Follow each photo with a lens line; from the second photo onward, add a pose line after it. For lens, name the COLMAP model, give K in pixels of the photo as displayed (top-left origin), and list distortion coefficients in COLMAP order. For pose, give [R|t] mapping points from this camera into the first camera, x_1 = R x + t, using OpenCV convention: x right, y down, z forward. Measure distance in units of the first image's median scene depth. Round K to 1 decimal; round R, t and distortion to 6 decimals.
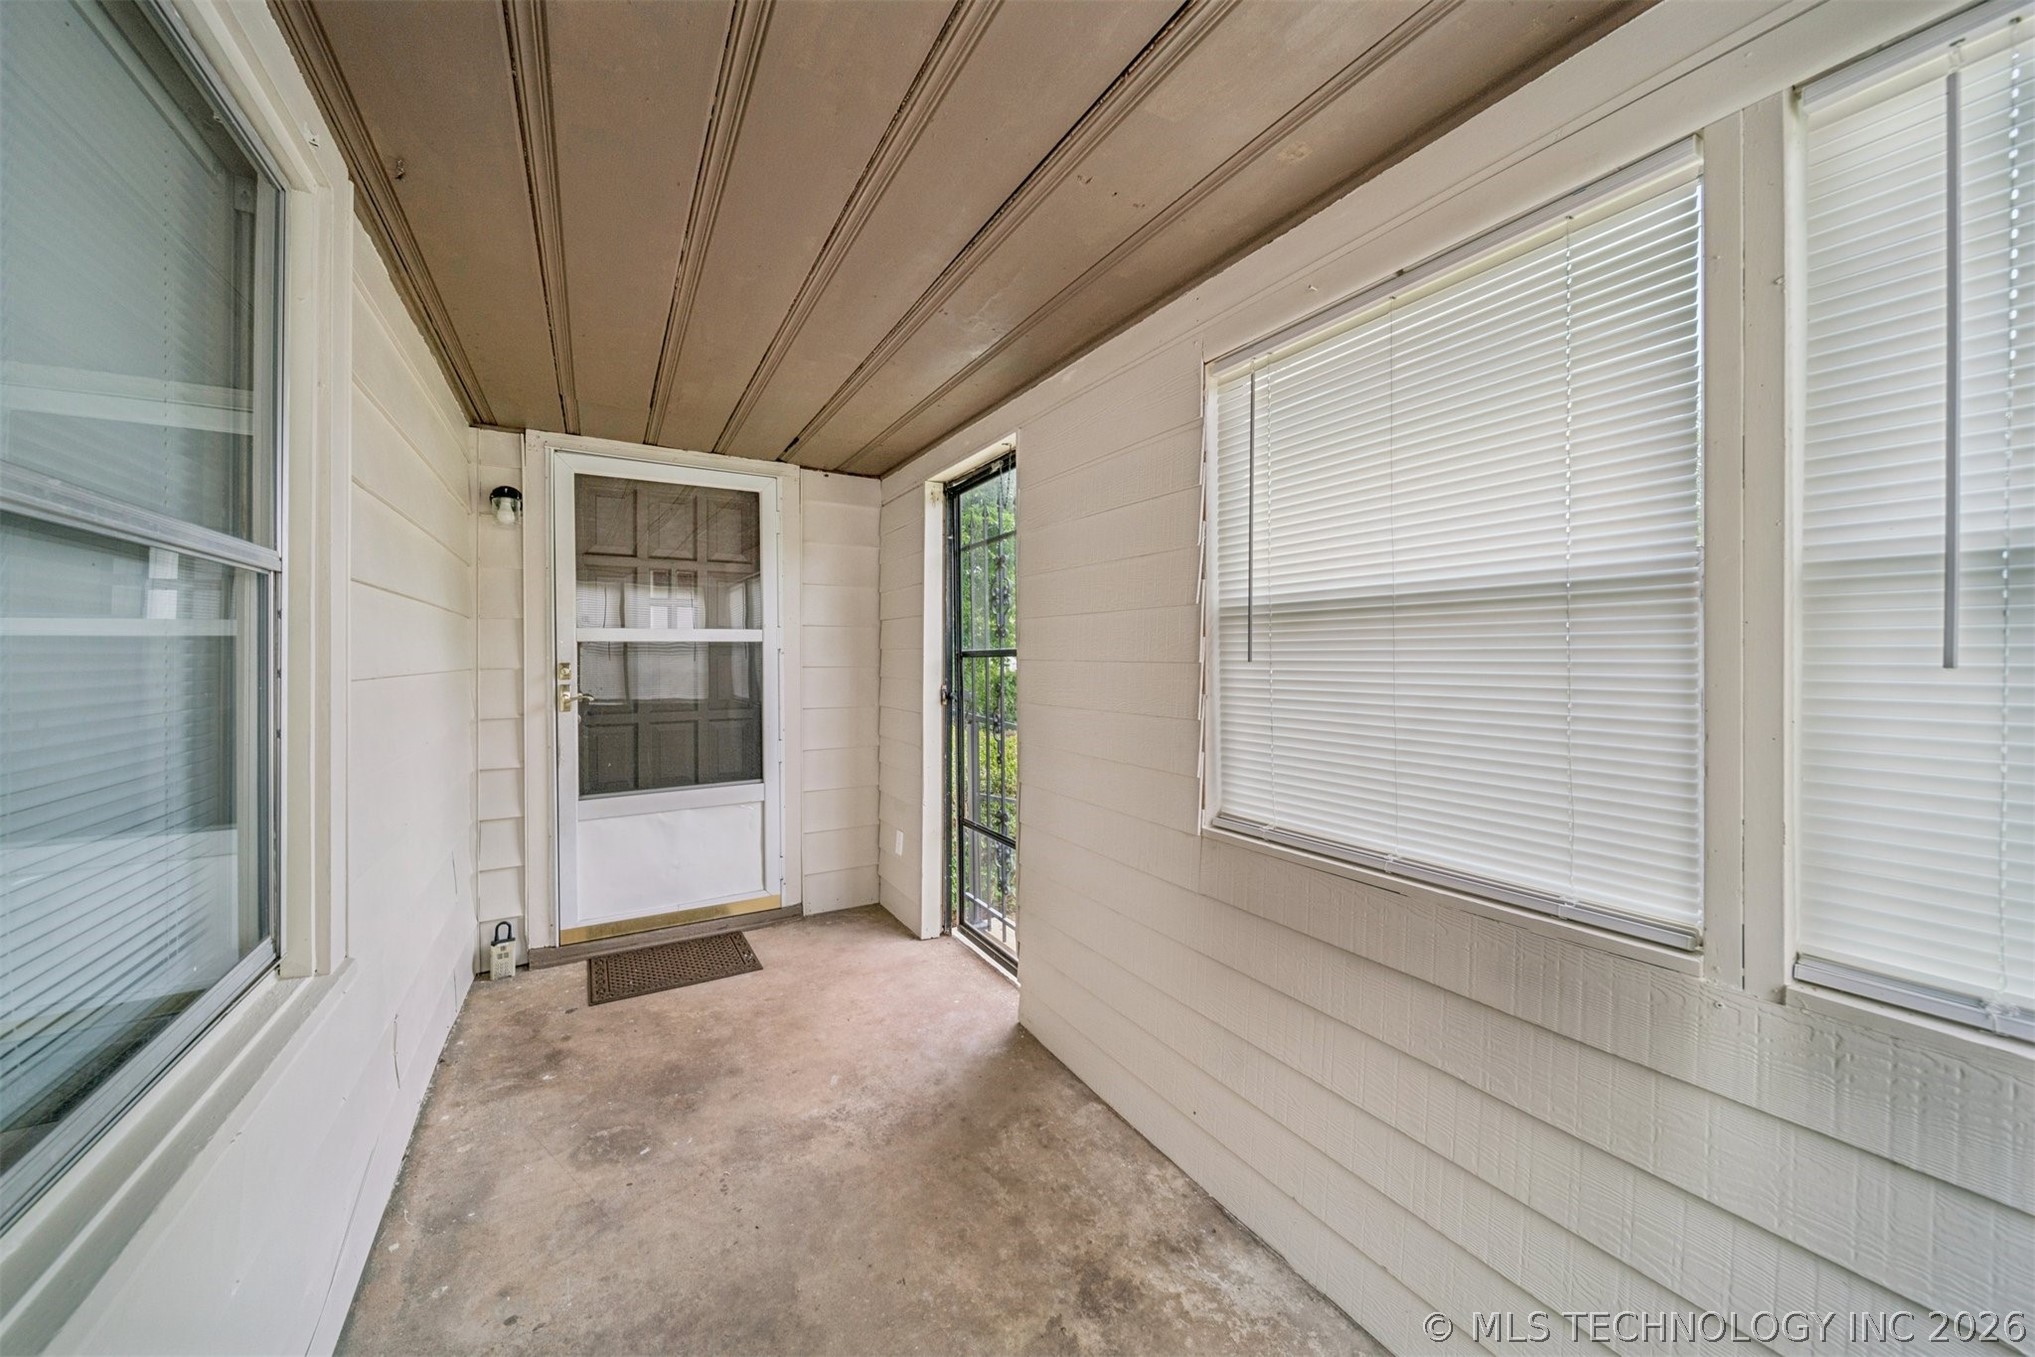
lens RADIAL K [[715.5, 0, 1001.6], [0, 715.5, 663.4], [0, 0, 1]] dist [0.000718, -0.000032]
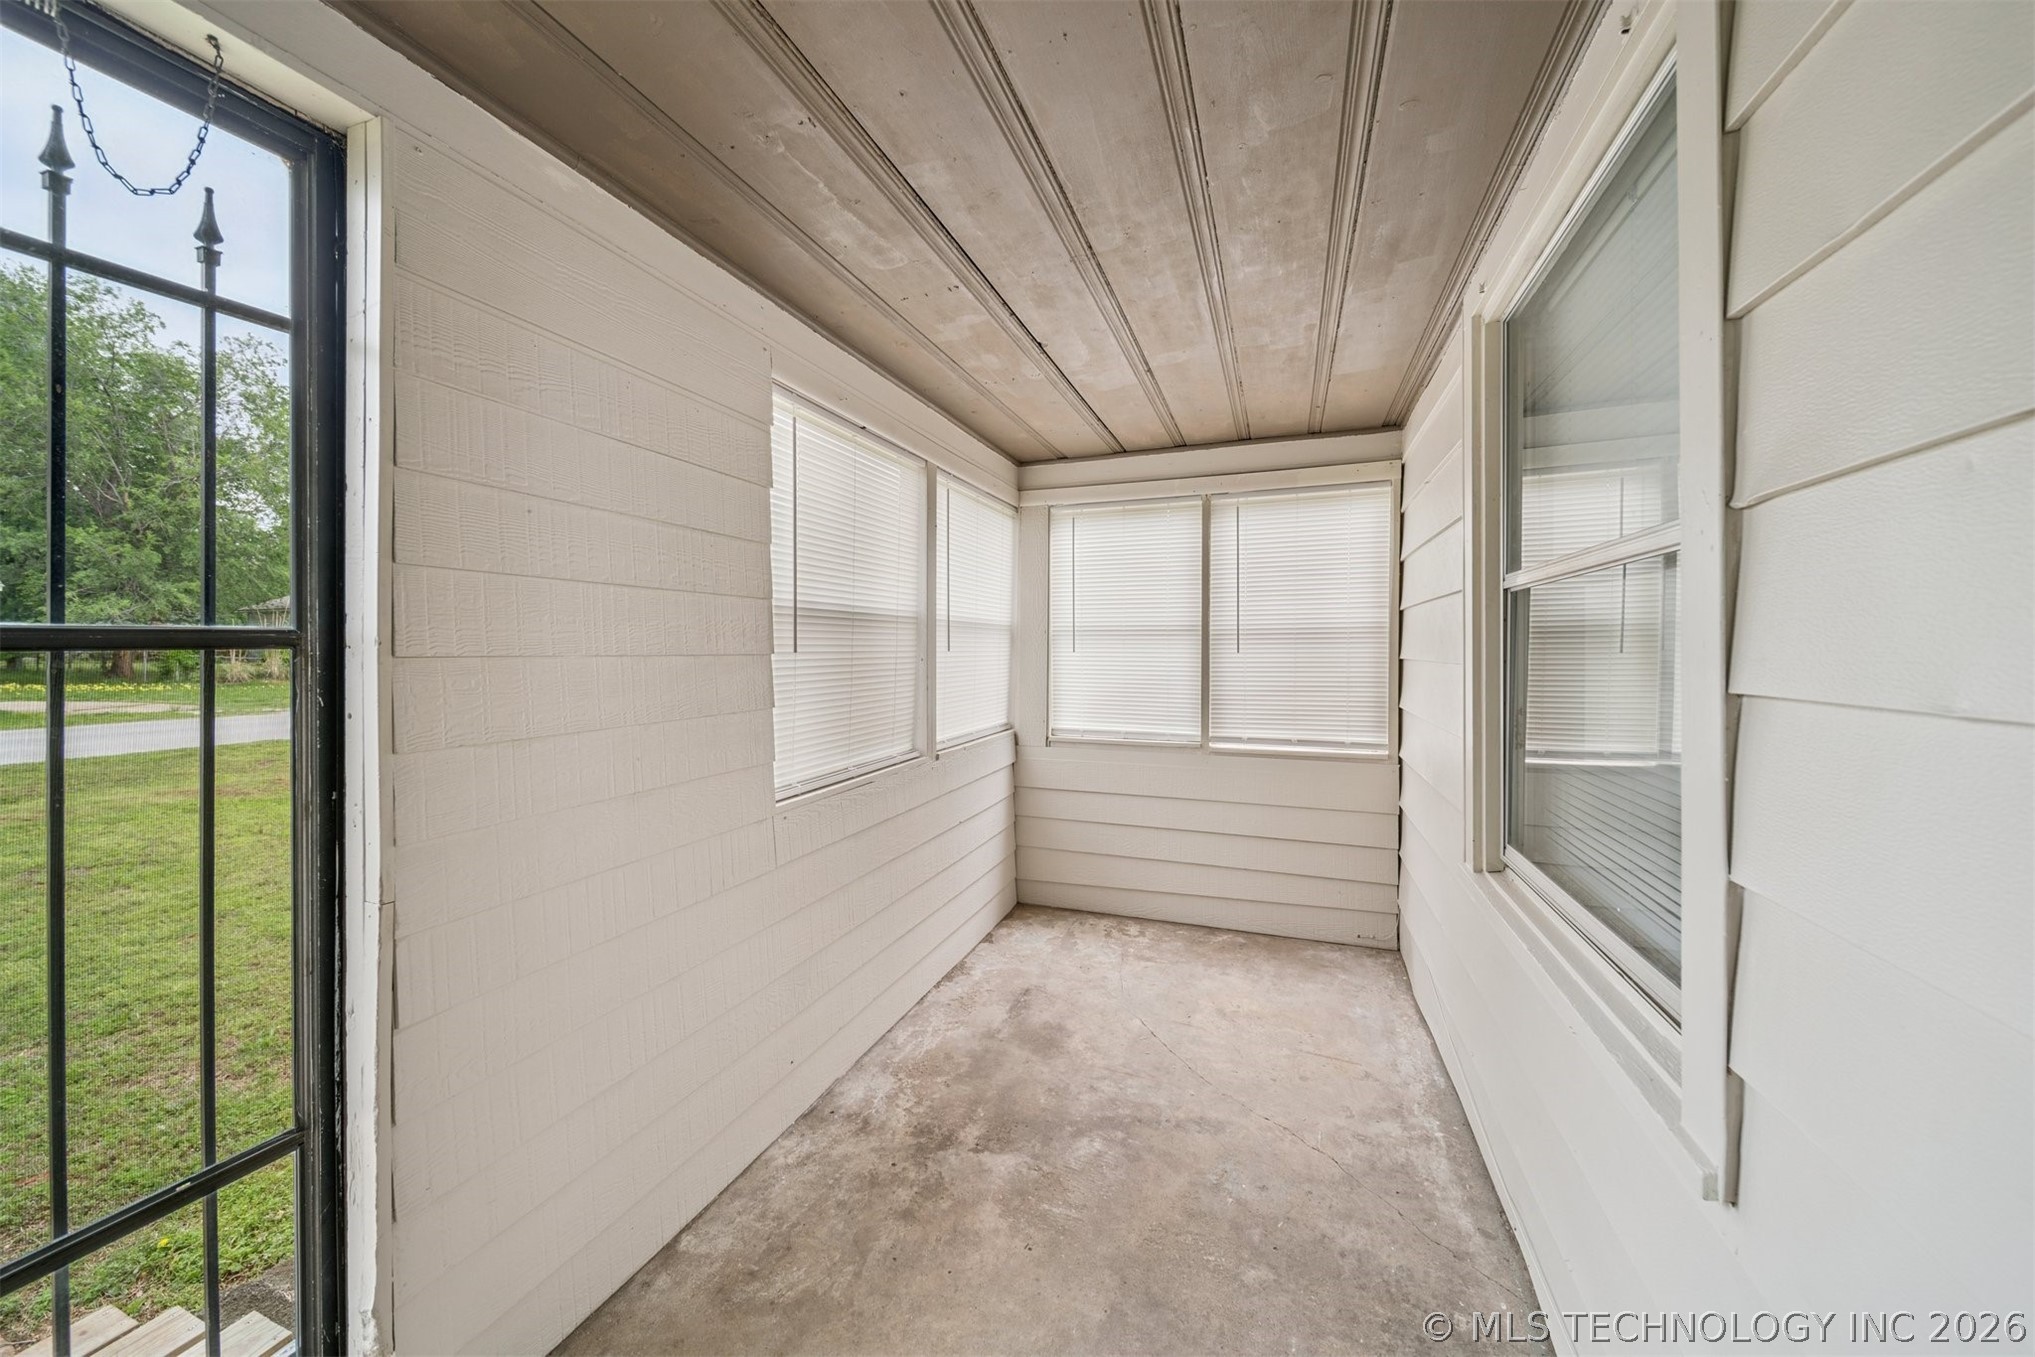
lens RADIAL K [[715.5, 0, 1001.6], [0, 715.5, 663.4], [0, 0, 1]] dist [0.000718, -0.000032]
pose [[-0.627182, -0.012499, 0.778773, -0.827682], [0.012834, 0.999570, 0.026378, -0.011641], [-0.778767, 0.026538, -0.626752, 1.502173]]
